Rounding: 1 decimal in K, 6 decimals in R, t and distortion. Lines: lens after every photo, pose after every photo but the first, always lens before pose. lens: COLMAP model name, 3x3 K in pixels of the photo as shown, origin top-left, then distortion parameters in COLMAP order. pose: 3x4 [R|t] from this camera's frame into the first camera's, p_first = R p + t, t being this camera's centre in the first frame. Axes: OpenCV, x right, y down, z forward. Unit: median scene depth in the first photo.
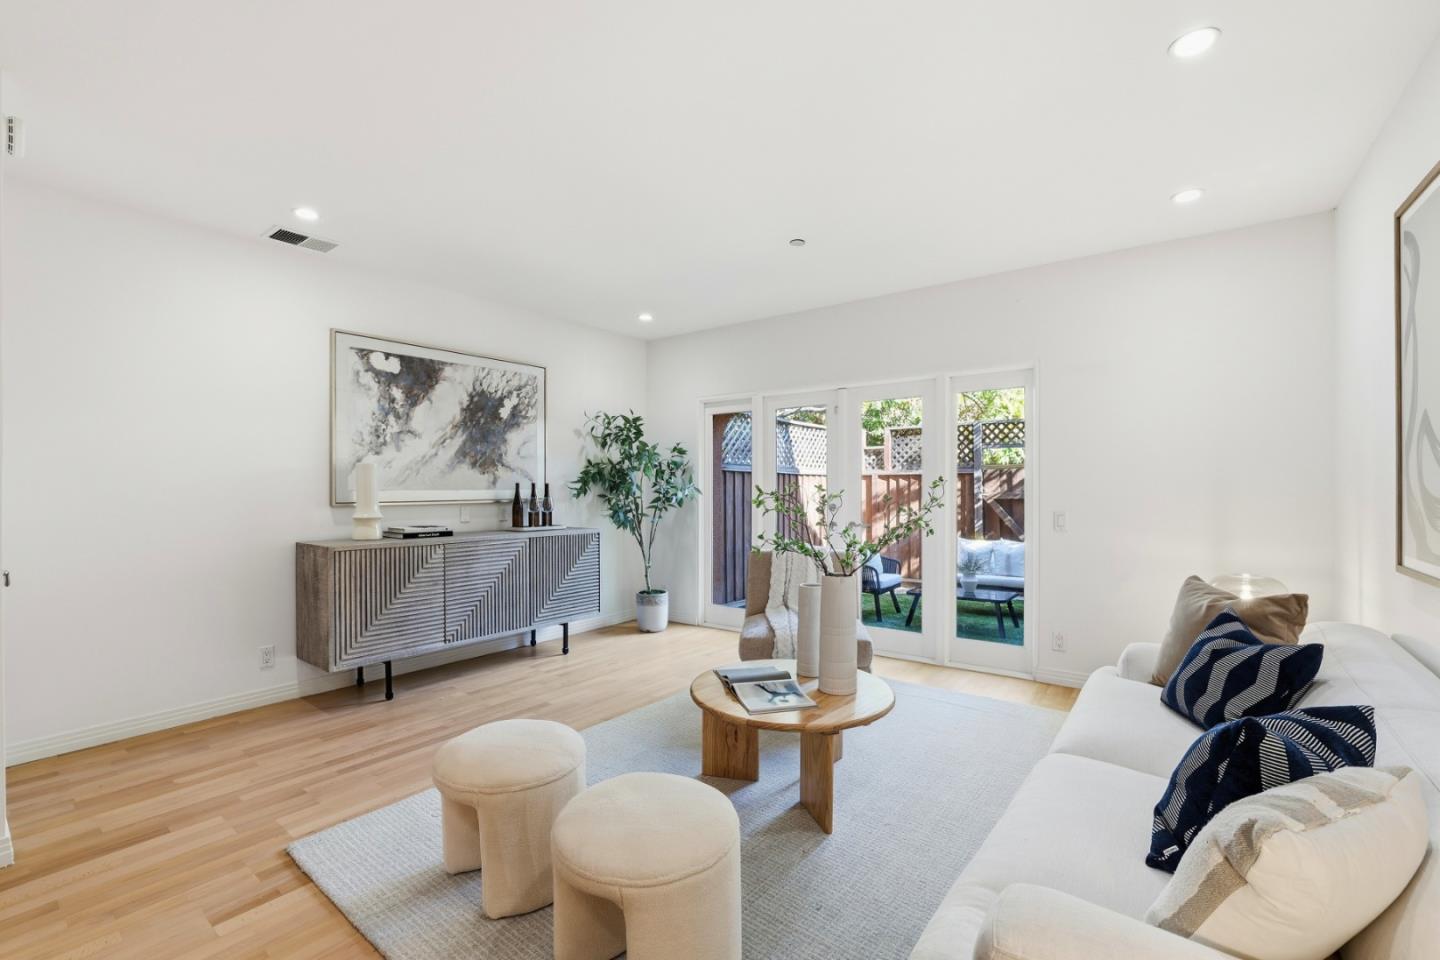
lens RADIAL K [[626.1, 0, 720.4], [0, 626.1, 492.5], [0, 0, 1]] dist [-0.022666, 0.000033]
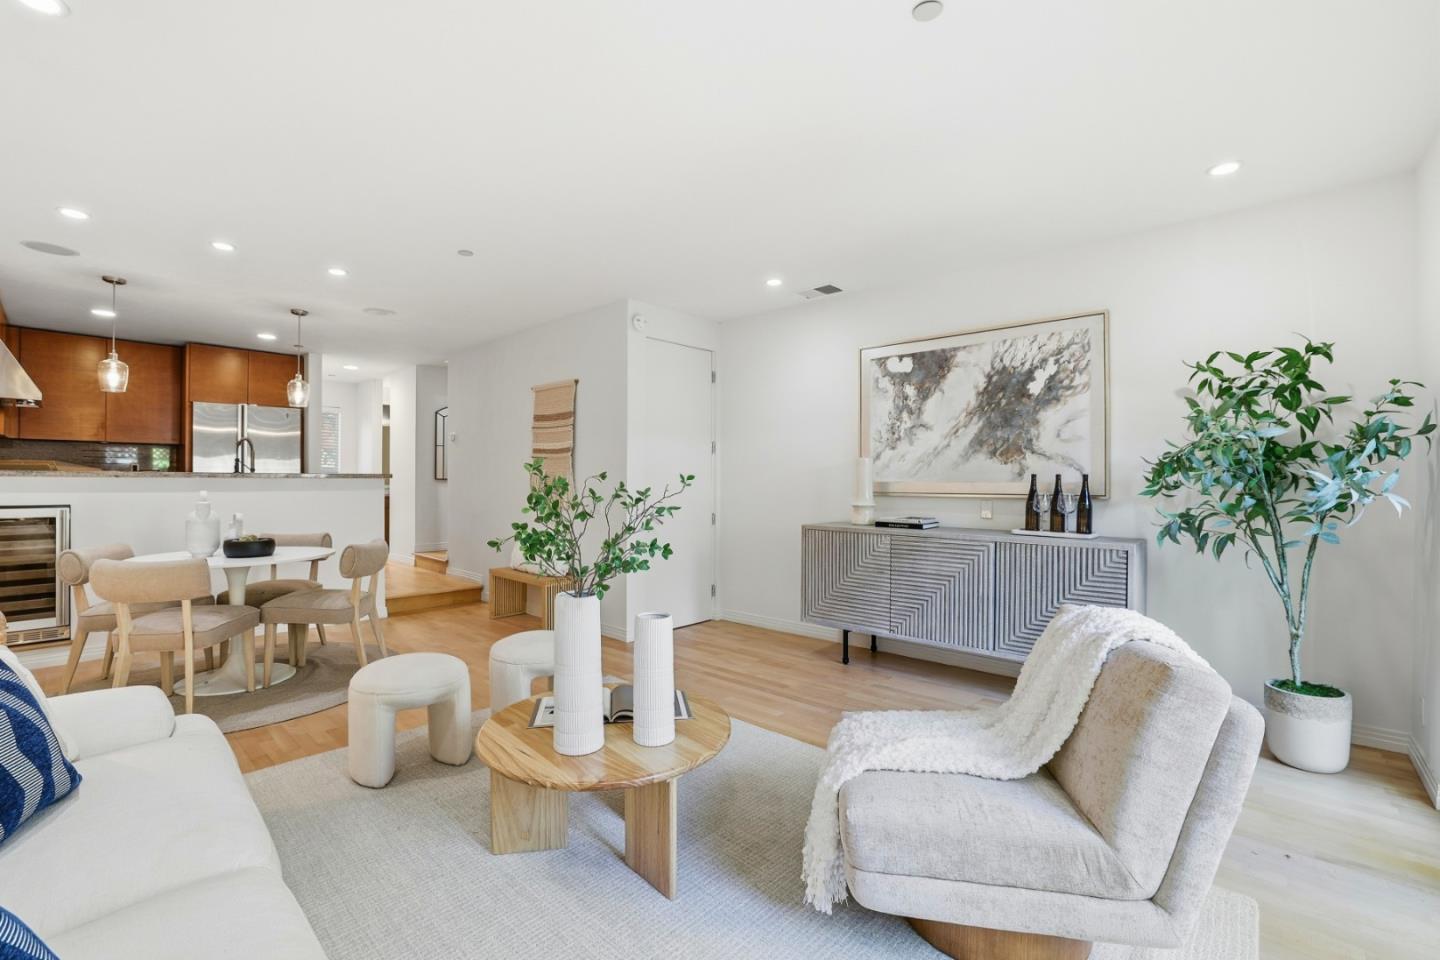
lens RADIAL K [[626.1, 0, 721.4], [0, 626.1, 481.1], [0, 0, 1]] dist [-0.022666, 0.000033]
pose [[-0.075548, 0.003217, -0.997137, 0.520343], [-0.012527, 0.999913, 0.004175, -0.004978], [0.997063, 0.012806, -0.075501, 0.699425]]
